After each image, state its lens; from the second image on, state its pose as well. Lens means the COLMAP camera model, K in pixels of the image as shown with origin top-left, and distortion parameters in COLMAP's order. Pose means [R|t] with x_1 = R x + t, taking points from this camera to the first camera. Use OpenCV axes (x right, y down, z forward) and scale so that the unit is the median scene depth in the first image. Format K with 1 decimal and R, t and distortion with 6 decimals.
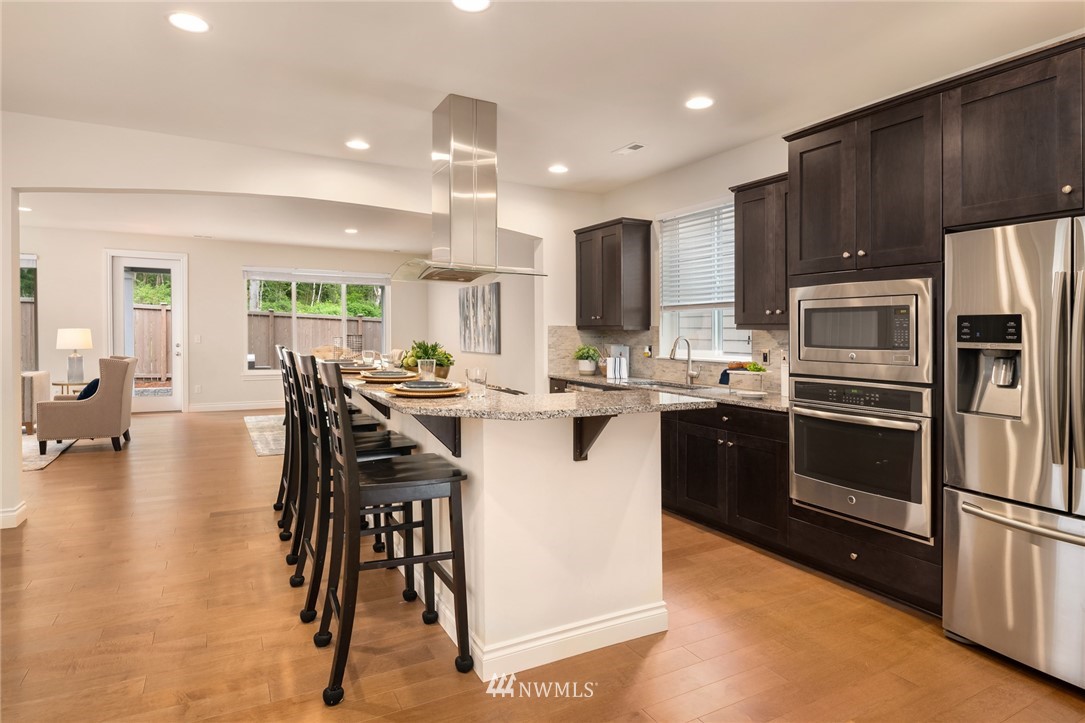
lens RADIAL K [[592.3, 0, 550.3], [0, 592.3, 333.0], [0, 0, 1]] dist [-0.002665, -0.002149]
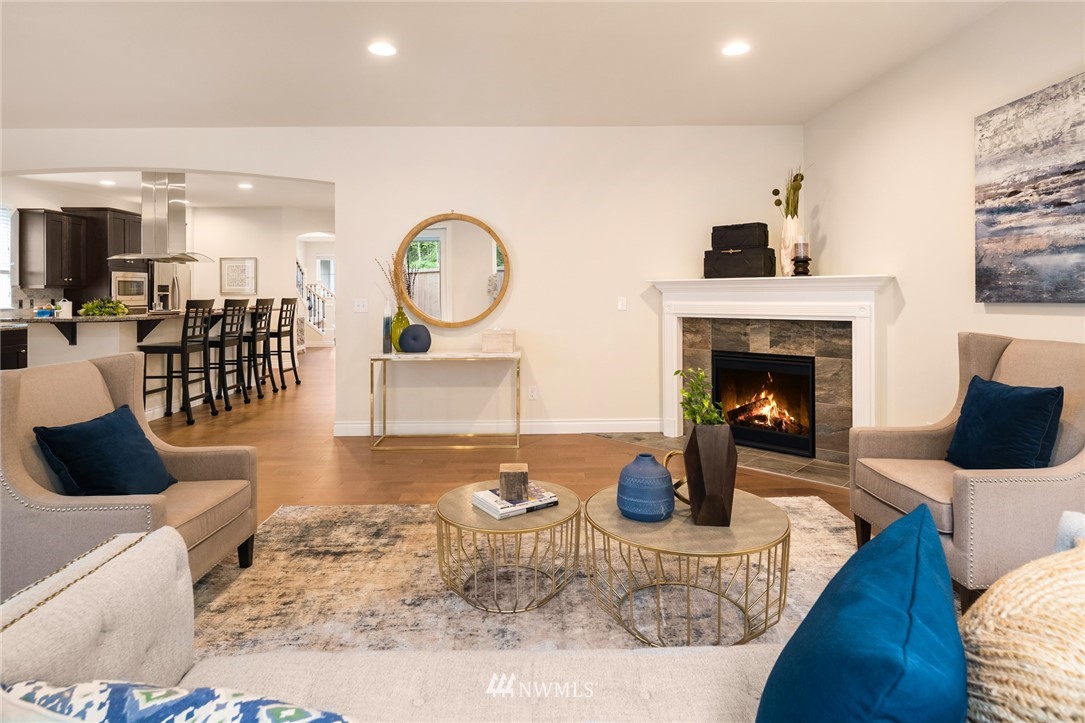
lens RADIAL K [[592.3, 0, 545.5], [0, 592.3, 294.0], [0, 0, 1]] dist [-0.002665, -0.002149]
pose [[-0.887772, -0.000288, 0.460283, -2.355493], [0.004287, 0.999951, 0.008895, 0.003207], [-0.460264, 0.009870, -0.887727, 2.410050]]
